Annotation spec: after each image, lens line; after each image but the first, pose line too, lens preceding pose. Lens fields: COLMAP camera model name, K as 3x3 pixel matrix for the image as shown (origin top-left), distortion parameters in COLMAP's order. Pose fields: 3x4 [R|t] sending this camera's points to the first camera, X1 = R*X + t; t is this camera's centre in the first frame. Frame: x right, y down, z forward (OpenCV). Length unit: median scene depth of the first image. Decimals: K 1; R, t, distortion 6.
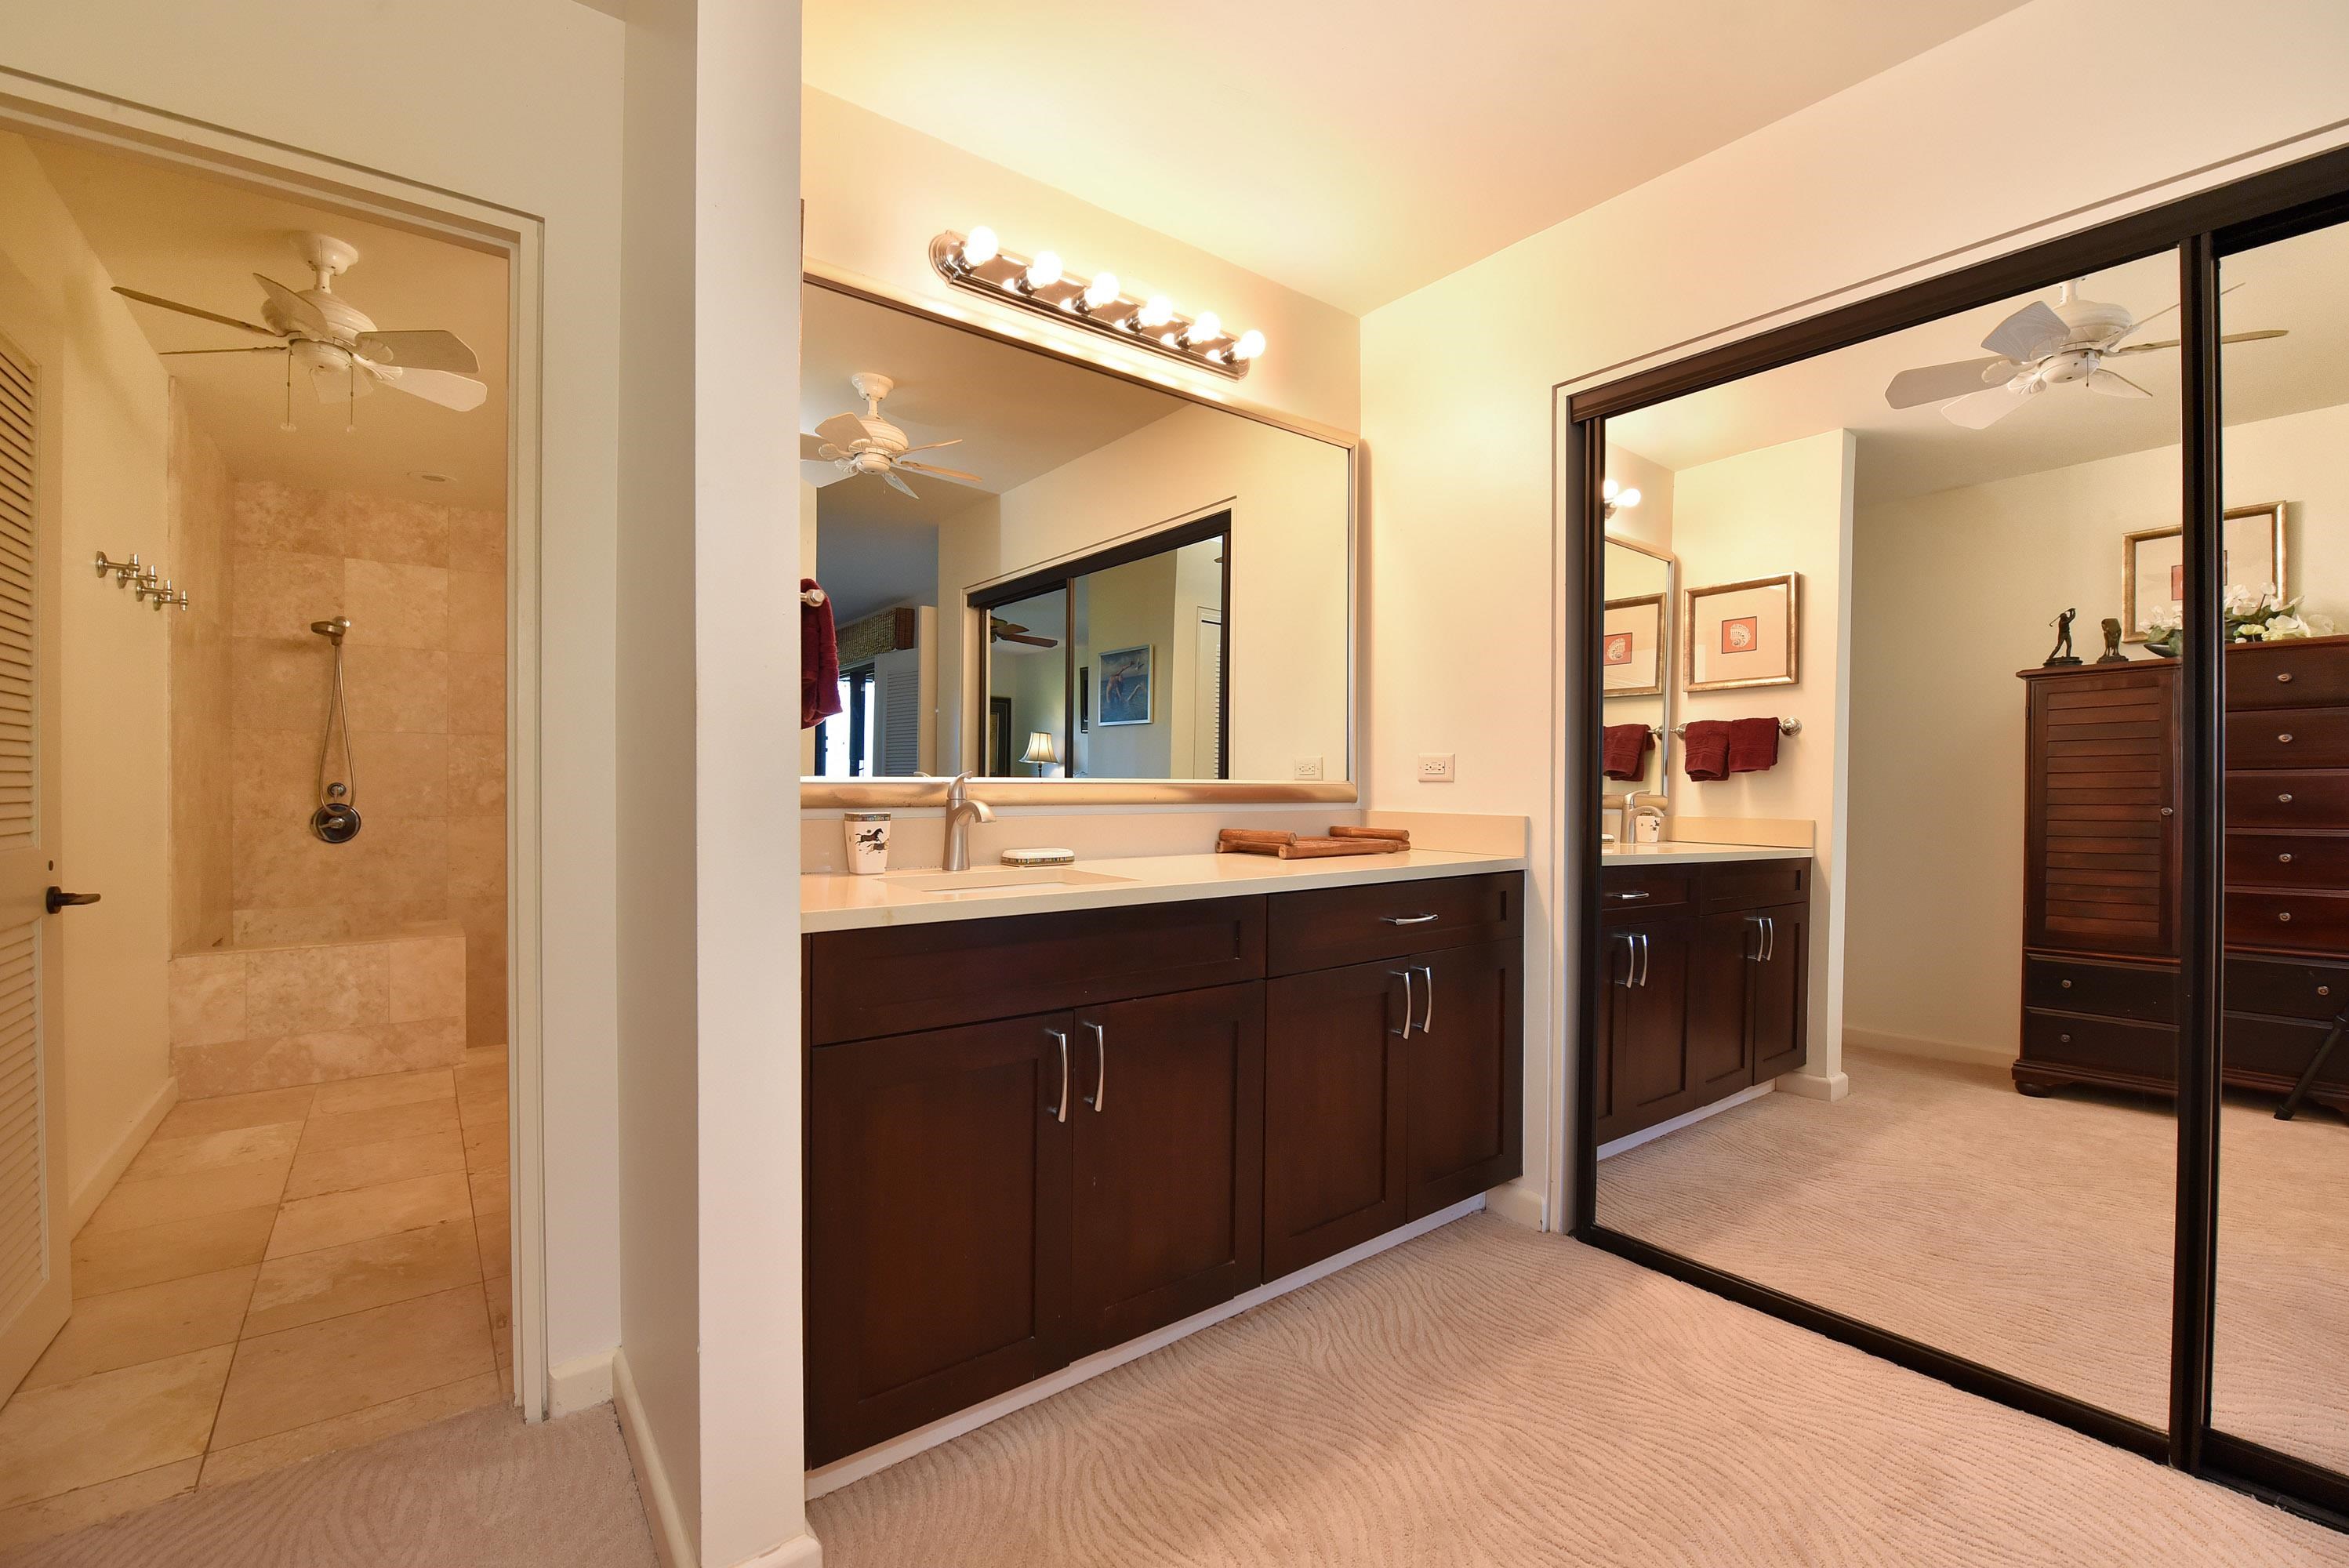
lens RADIAL K [[1029.6, 0, 1148.6], [0, 1029.6, 751.6], [0, 0, 1]] dist [-0.025898, 0.001720]
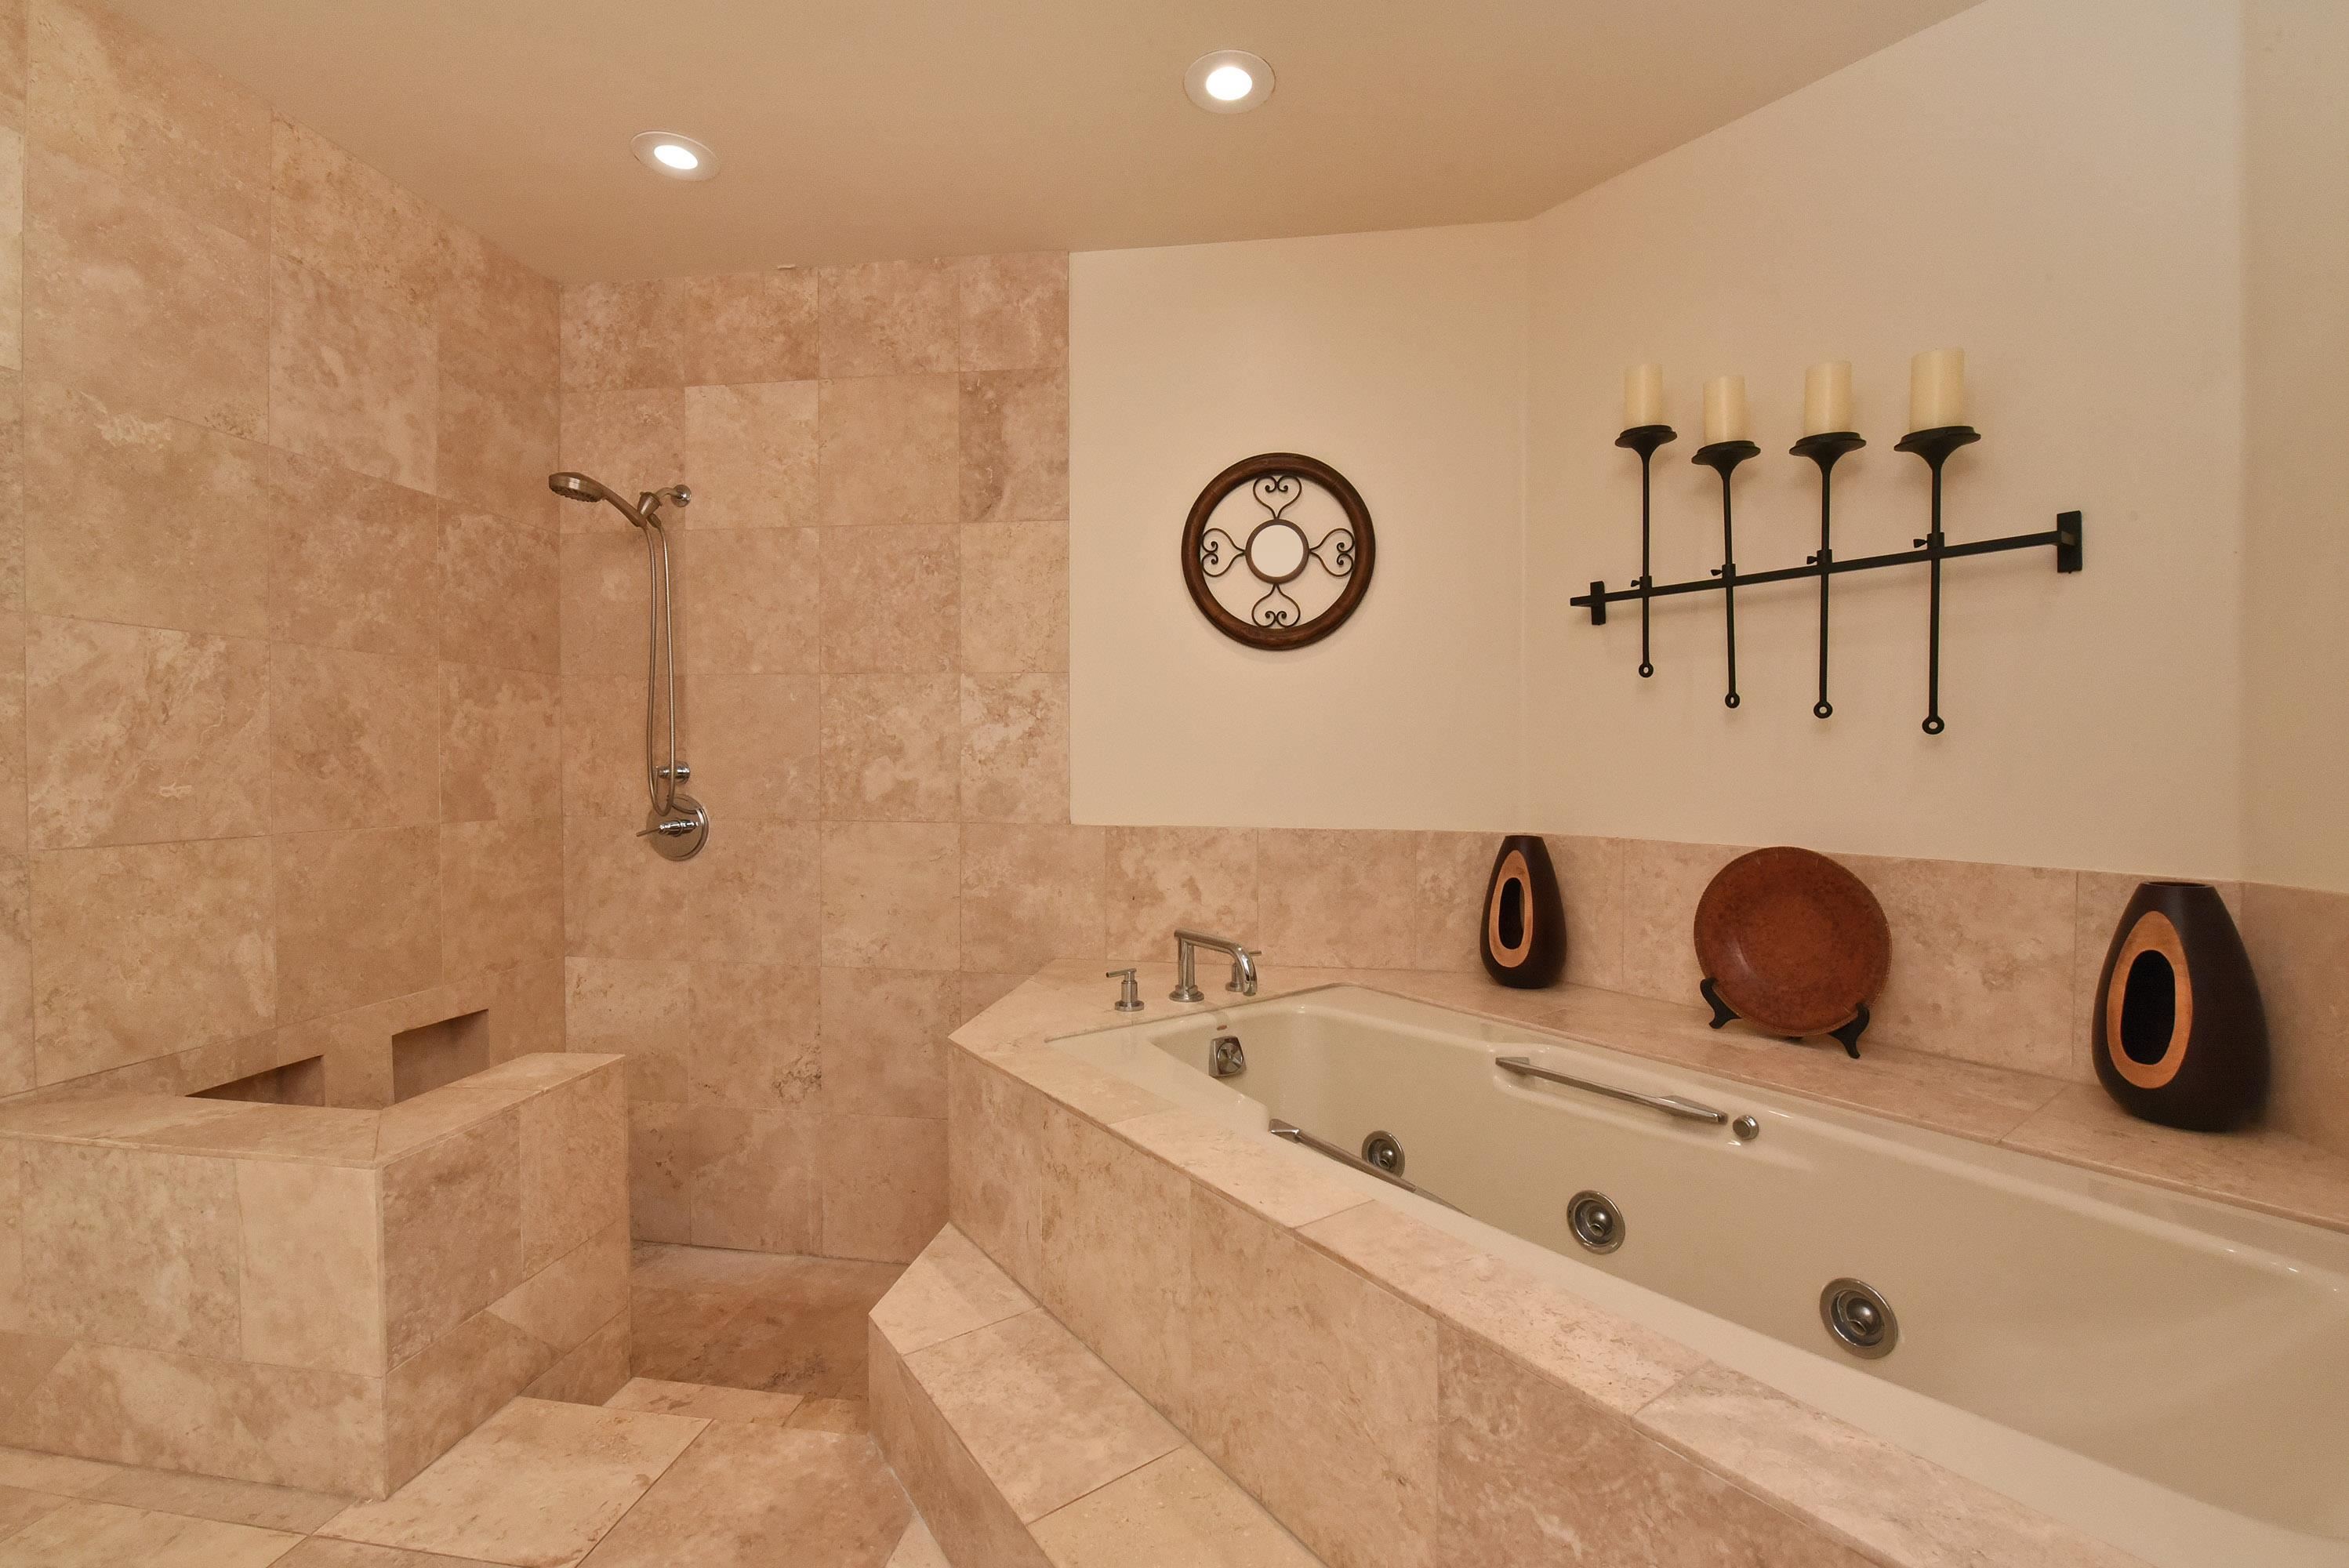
lens RADIAL K [[1029.6, 0, 1122.9], [0, 1029.6, 785.2], [0, 0, 1]] dist [-0.025898, 0.001720]
pose [[0.700088, 0.017149, -0.713850, -0.181625], [0.017548, 0.998996, 0.041208, 0.025477], [0.713841, -0.041376, 0.699085, 0.781174]]
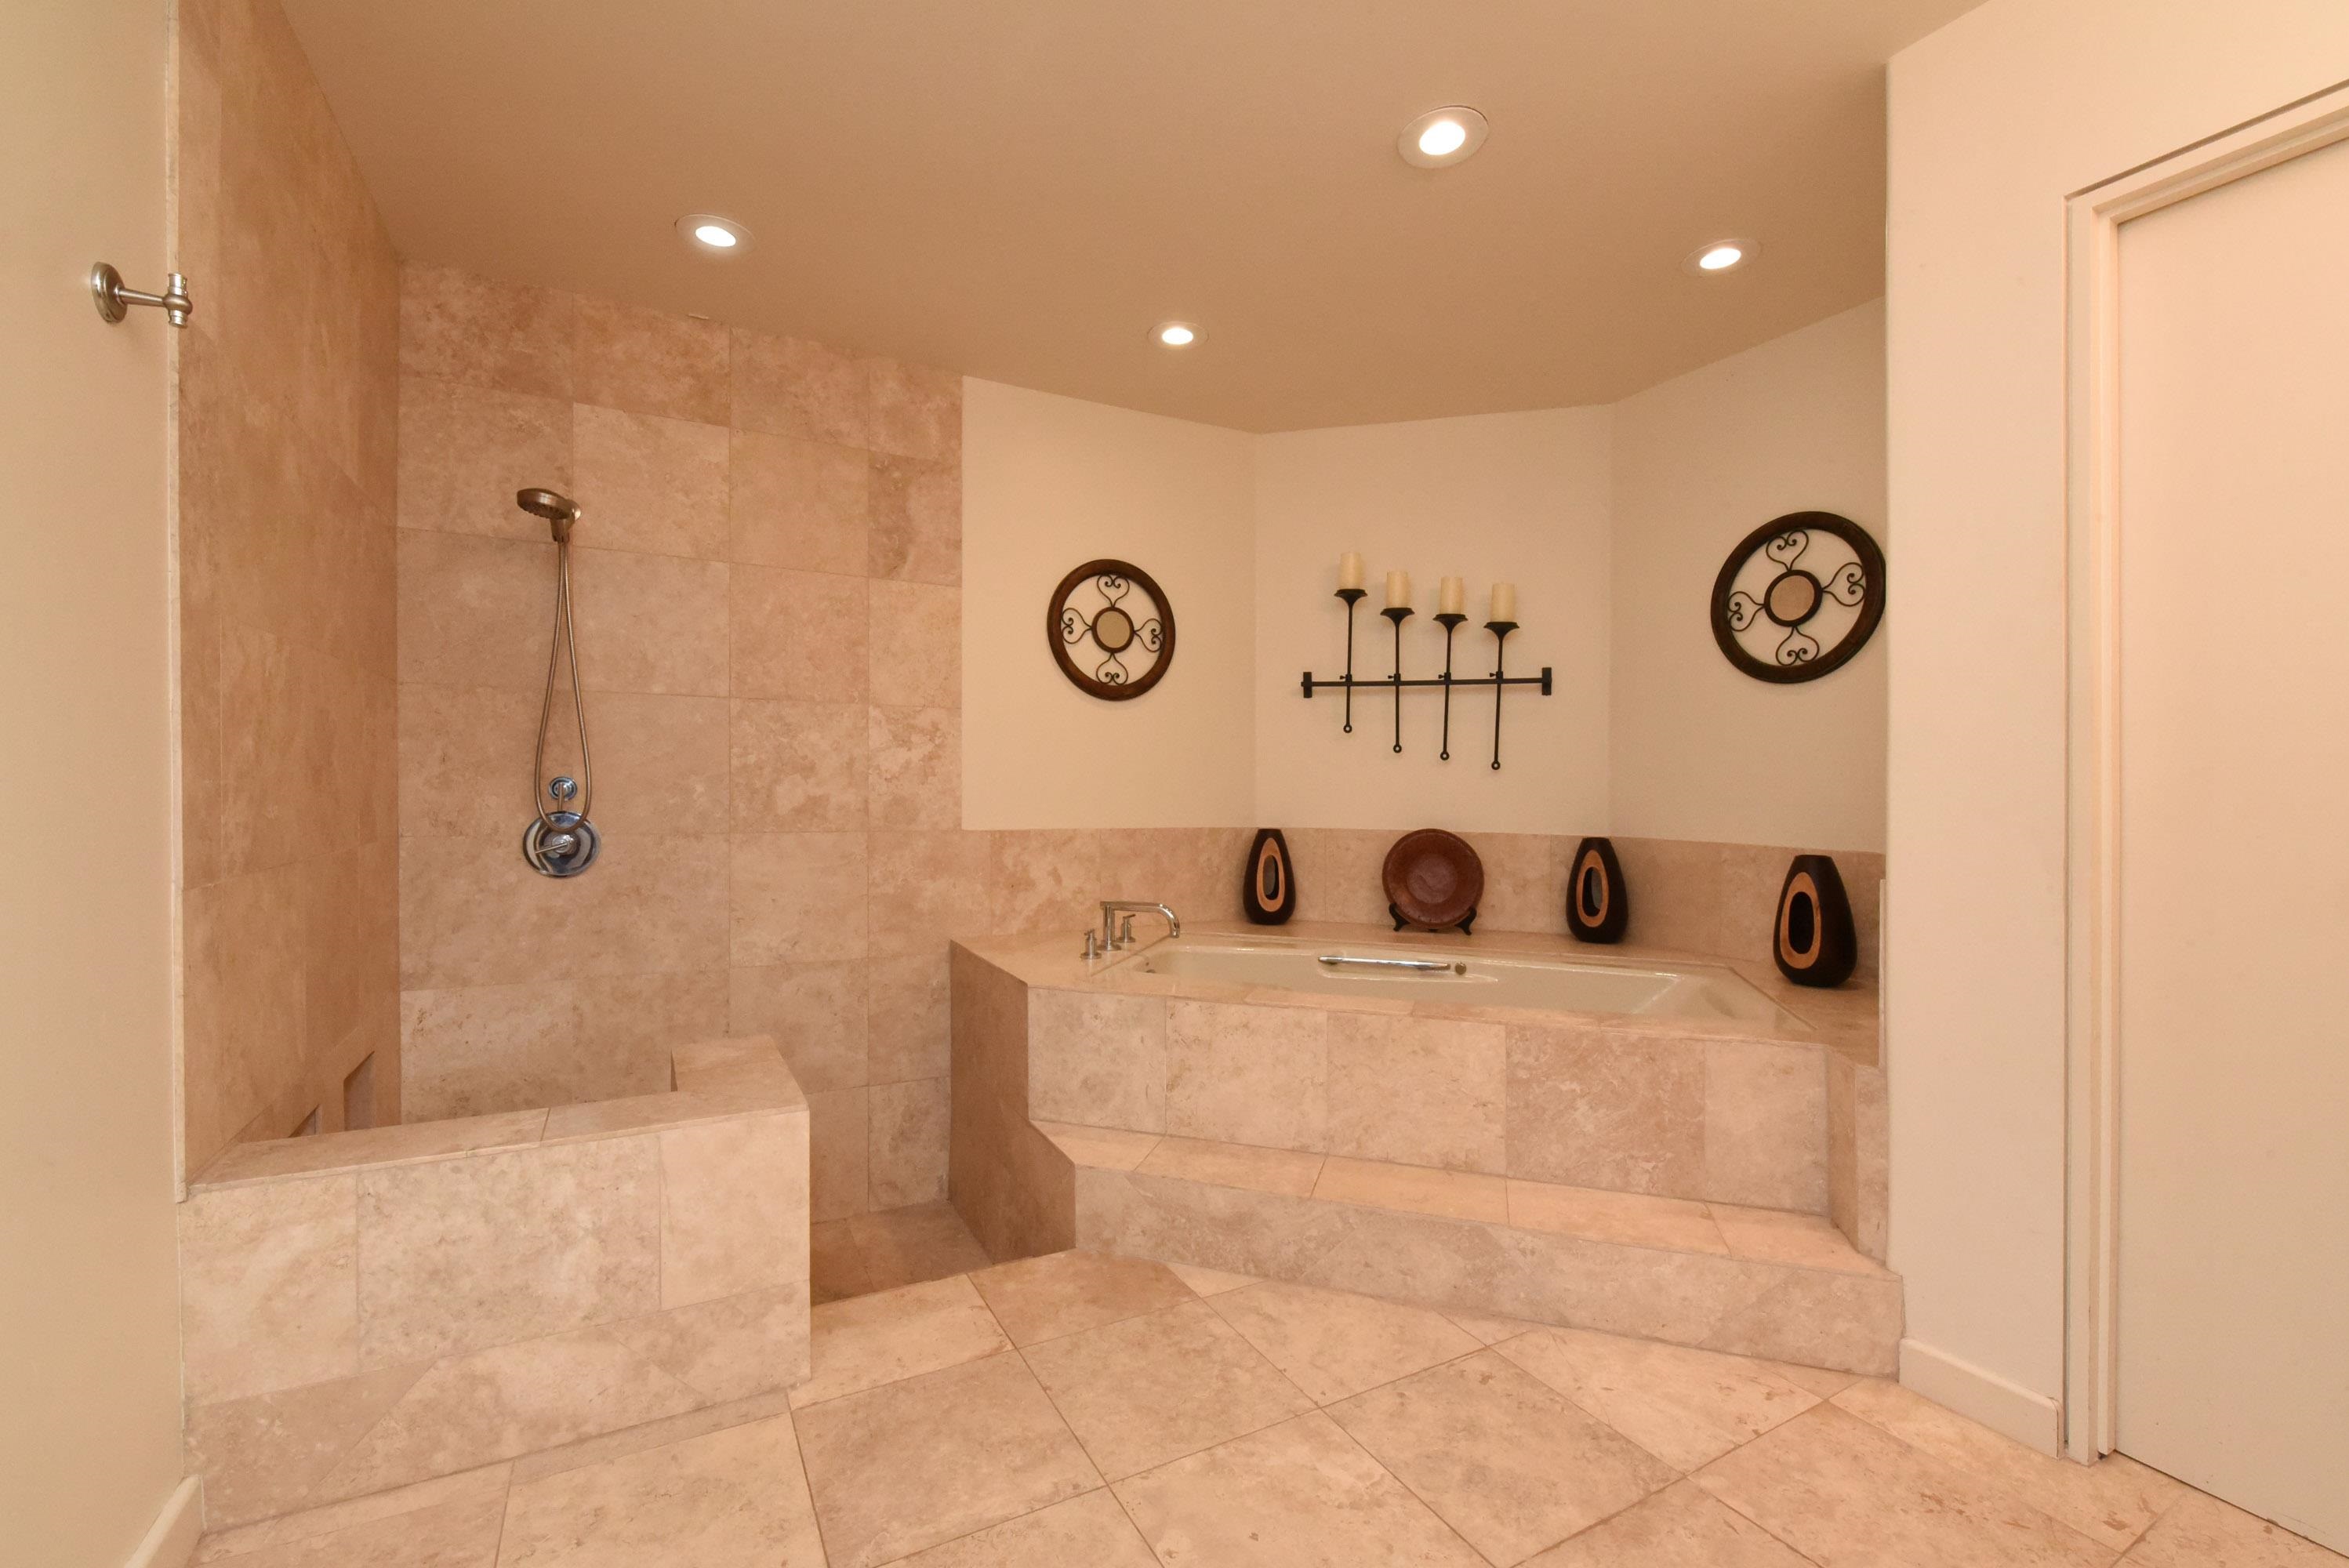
lens RADIAL K [[1029.6, 0, 1180.1], [0, 1029.6, 766.9], [0, 0, 1]] dist [-0.025898, 0.001720]
pose [[0.989791, 0.007878, -0.142312, -0.363344], [-0.005364, 0.999823, 0.018038, 0.012509], [0.142429, -0.017090, 0.989658, 0.467788]]
